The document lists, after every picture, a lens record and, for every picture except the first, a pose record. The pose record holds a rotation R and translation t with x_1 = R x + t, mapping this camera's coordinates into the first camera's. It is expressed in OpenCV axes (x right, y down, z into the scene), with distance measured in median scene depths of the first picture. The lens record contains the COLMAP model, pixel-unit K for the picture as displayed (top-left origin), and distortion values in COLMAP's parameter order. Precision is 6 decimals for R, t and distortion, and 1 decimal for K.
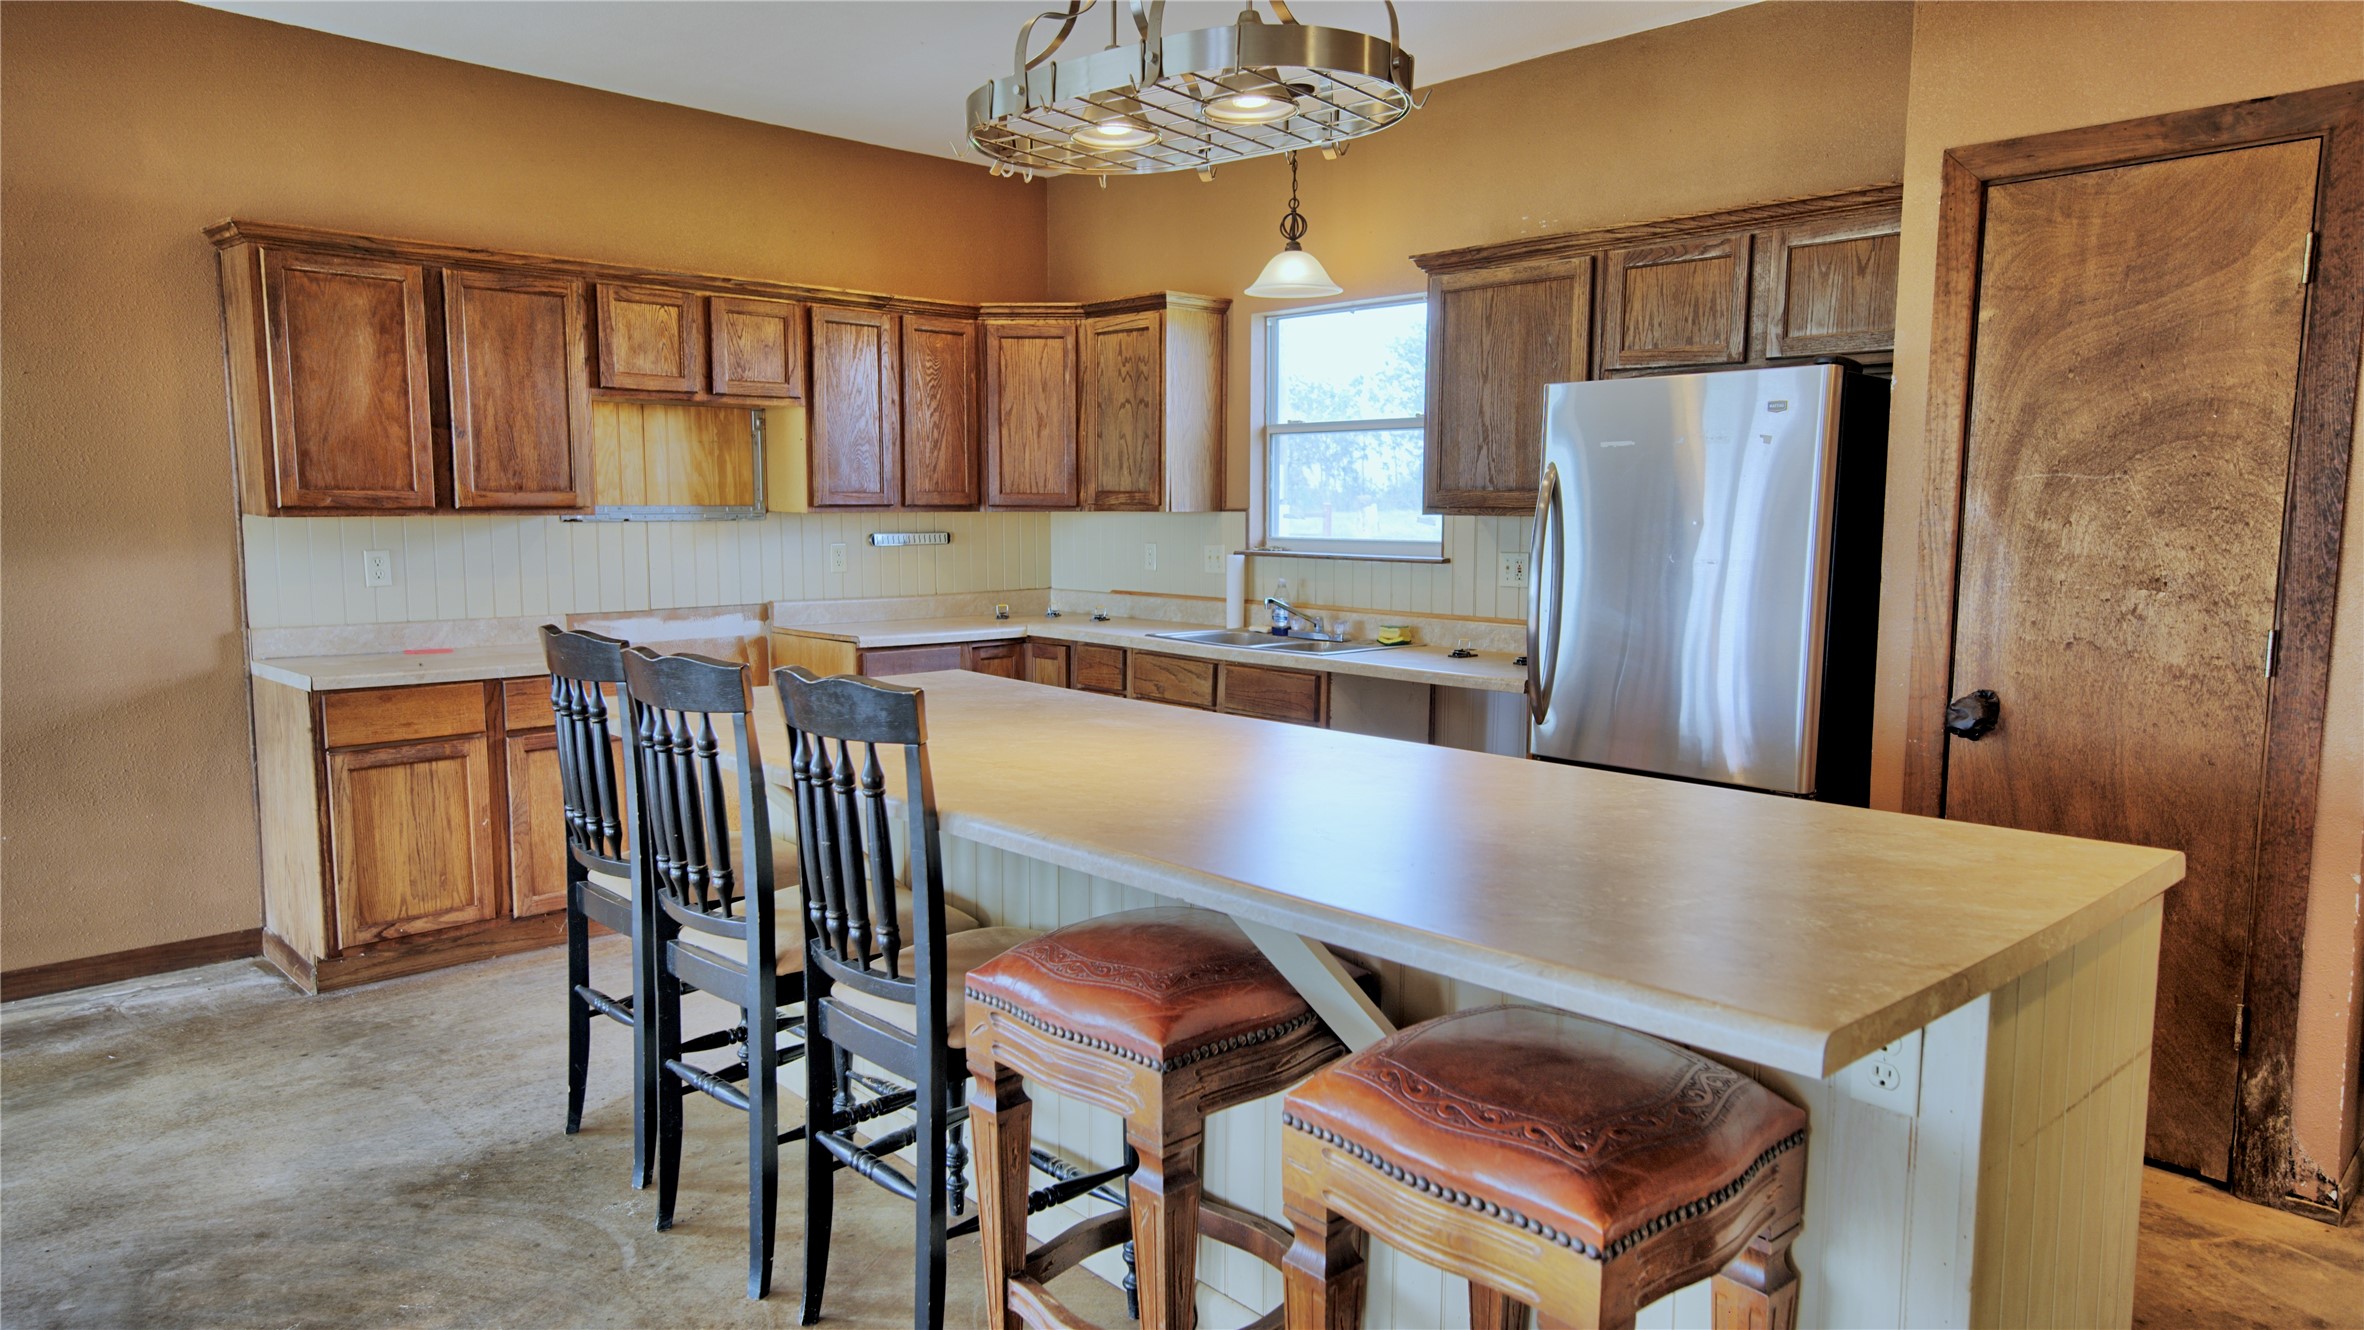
lens RADIAL K [[1484.4, 0, 1193.2], [0, 1484.4, 662.0], [0, 0, 1]] dist [0.026679, 0.000983]
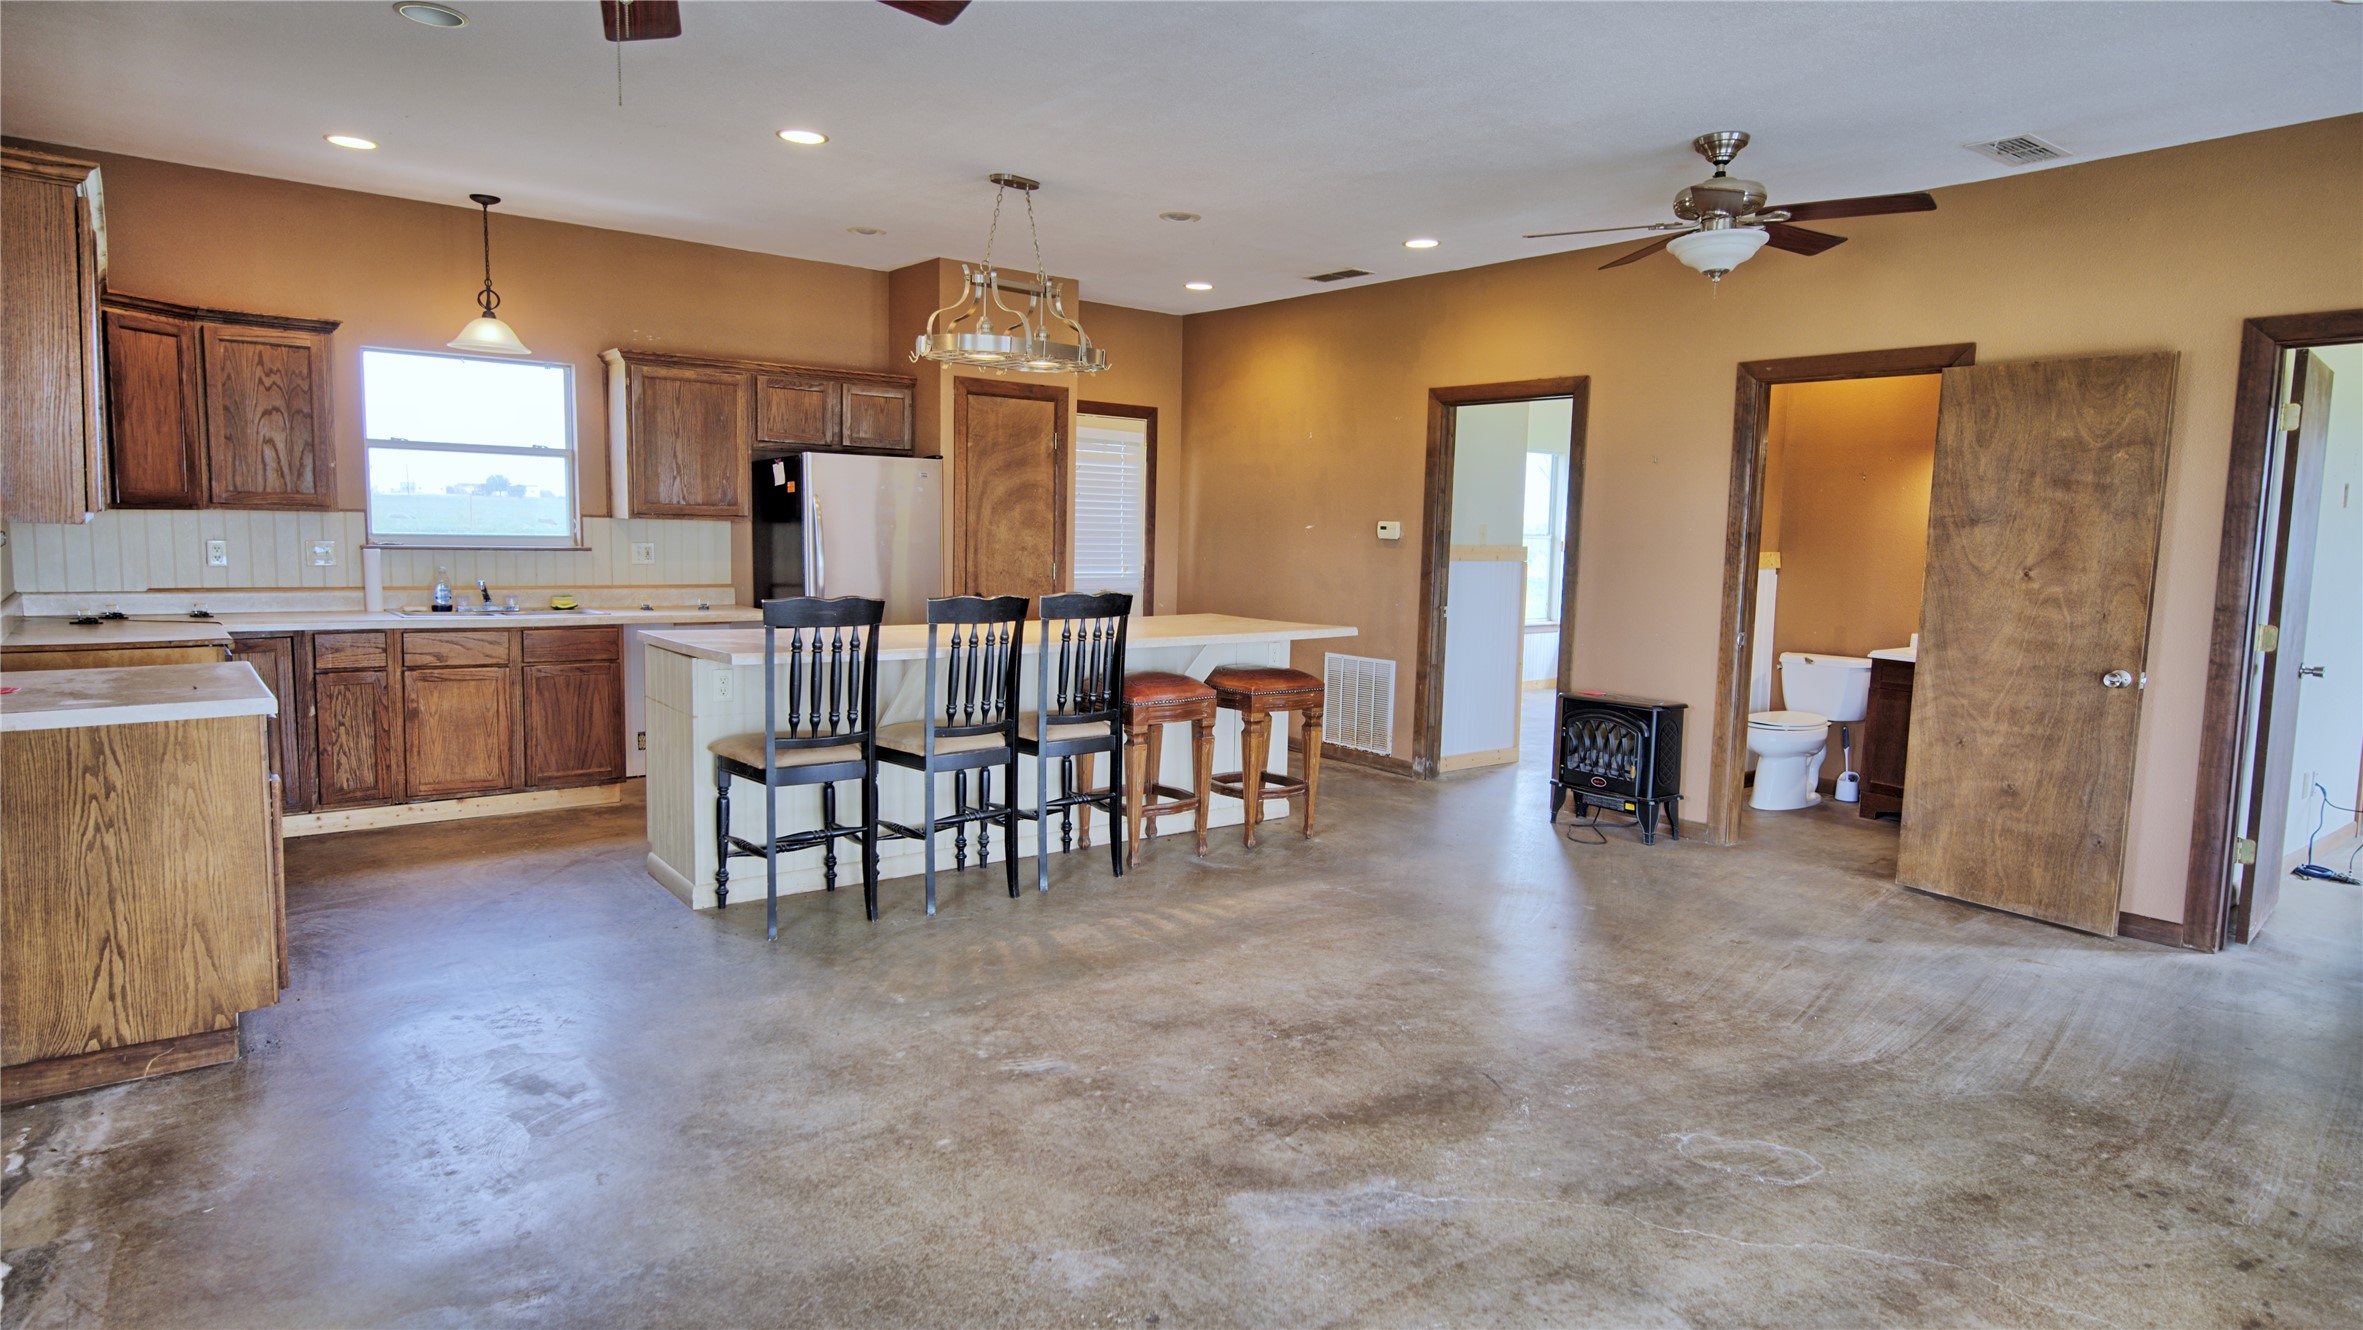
lens RADIAL K [[1342.0, 0, 1187.8], [0, 1342.0, 669.0], [0, 0, 1]] dist [0.000286, 0.000080]
pose [[0.078977, -0.109310, 0.990865, -0.520688], [0.081823, 0.991327, 0.102839, -0.017583], [-0.993513, 0.072953, 0.087236, 0.139244]]
